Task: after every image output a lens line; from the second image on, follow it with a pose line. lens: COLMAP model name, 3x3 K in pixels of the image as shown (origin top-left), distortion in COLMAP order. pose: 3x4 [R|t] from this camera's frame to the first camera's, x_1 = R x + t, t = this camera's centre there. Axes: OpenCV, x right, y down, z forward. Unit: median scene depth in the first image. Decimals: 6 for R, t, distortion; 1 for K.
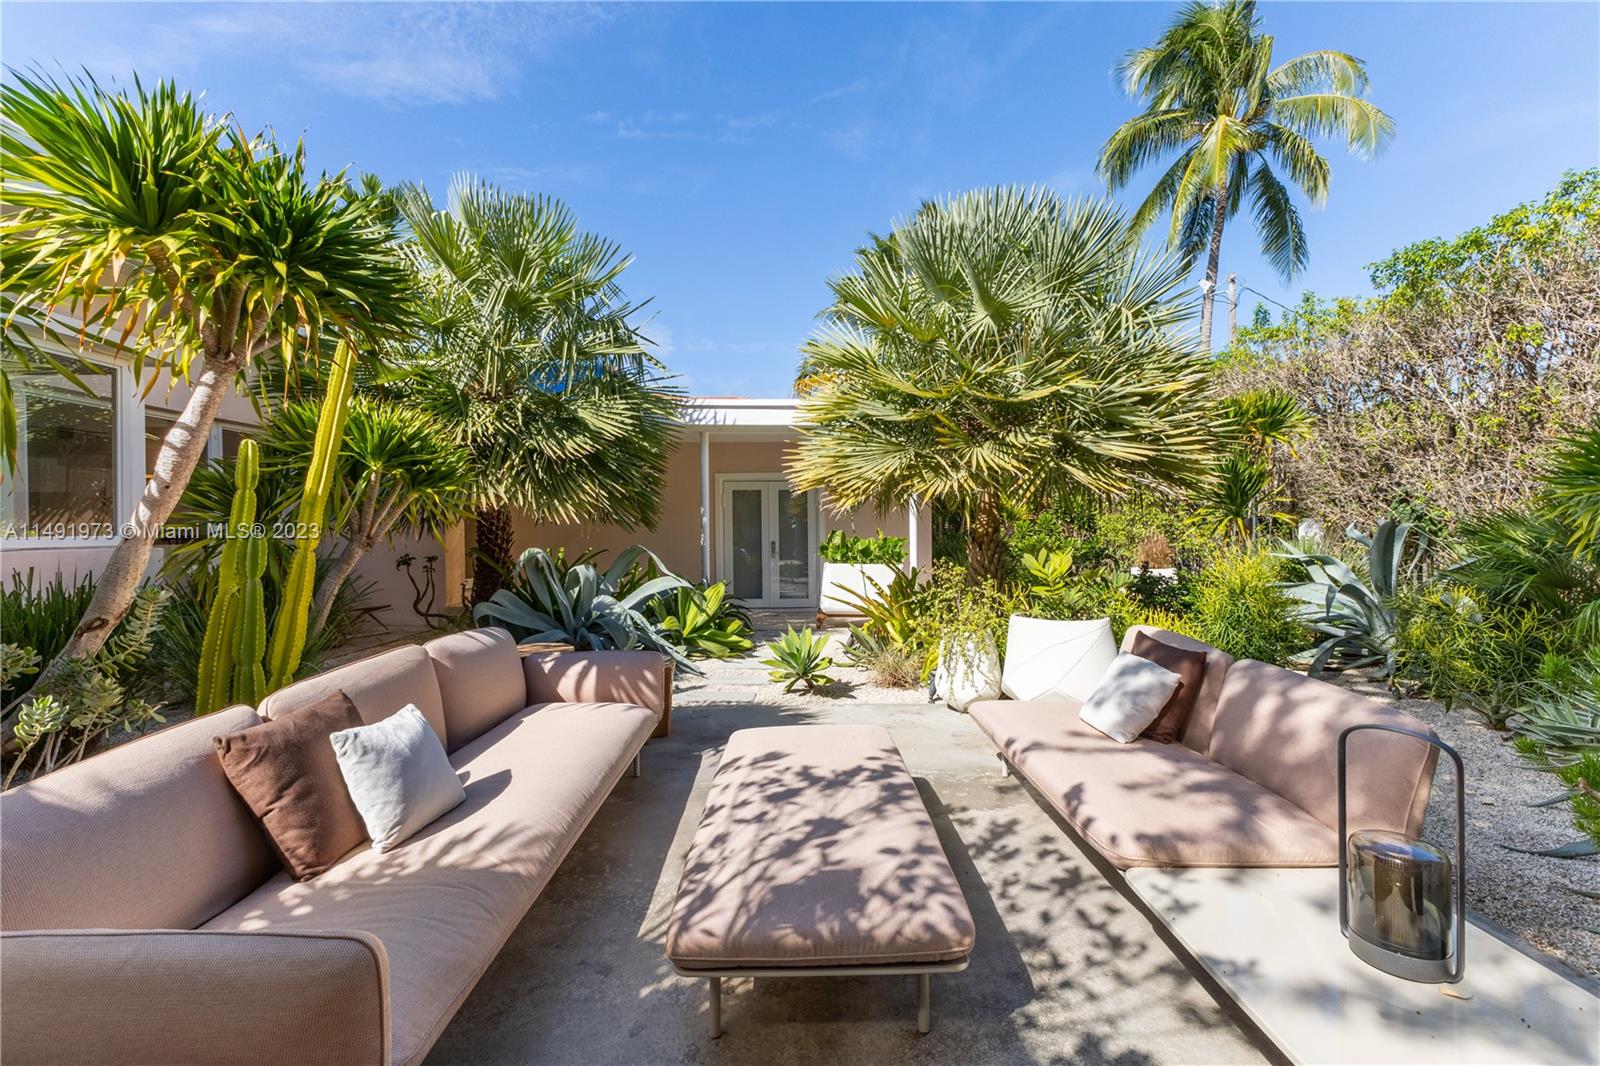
lens RADIAL K [[696.2, 0, 797.9], [0, 696.2, 526.6], [0, 0, 1]] dist [0.001040, -0.000466]
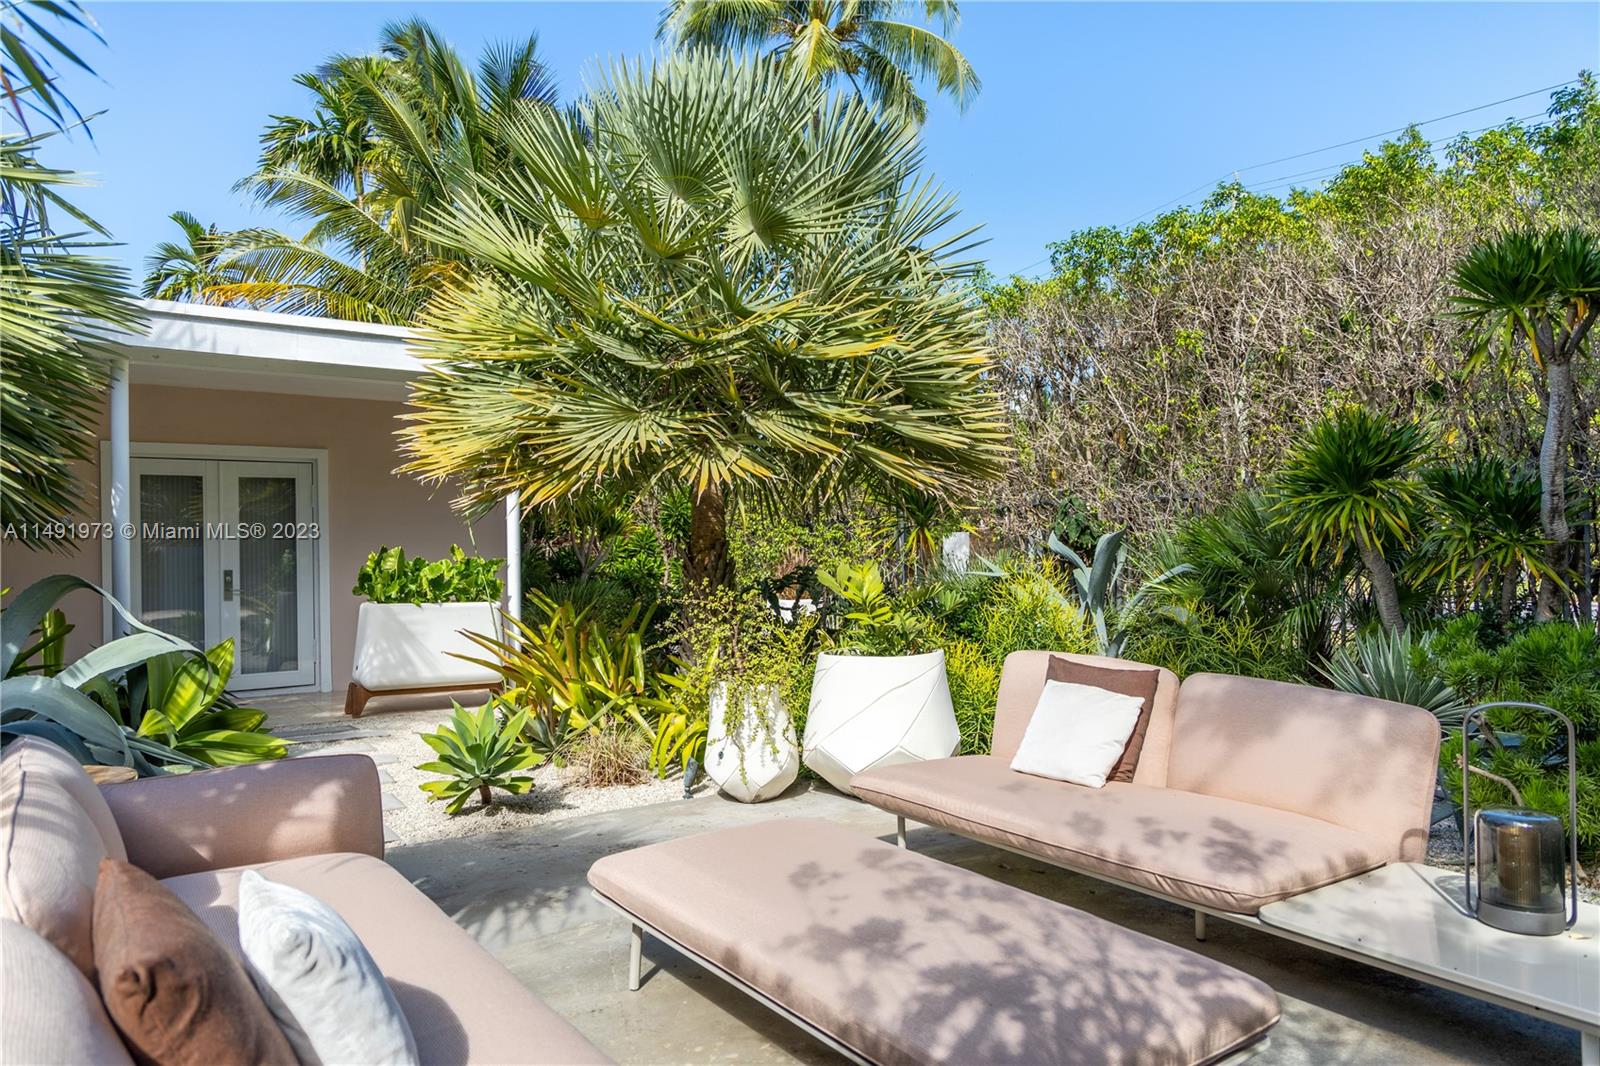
lens RADIAL K [[1078.5, 0, 801.8], [0, 1078.5, 533.6], [0, 0, 1]] dist [0.004103, 0.003075]
pose [[0.822948, 0.004471, 0.568100, -0.289315], [0.006608, 0.999826, -0.017440, 0.018898], [-0.568079, 0.018106, 0.822775, 0.078360]]
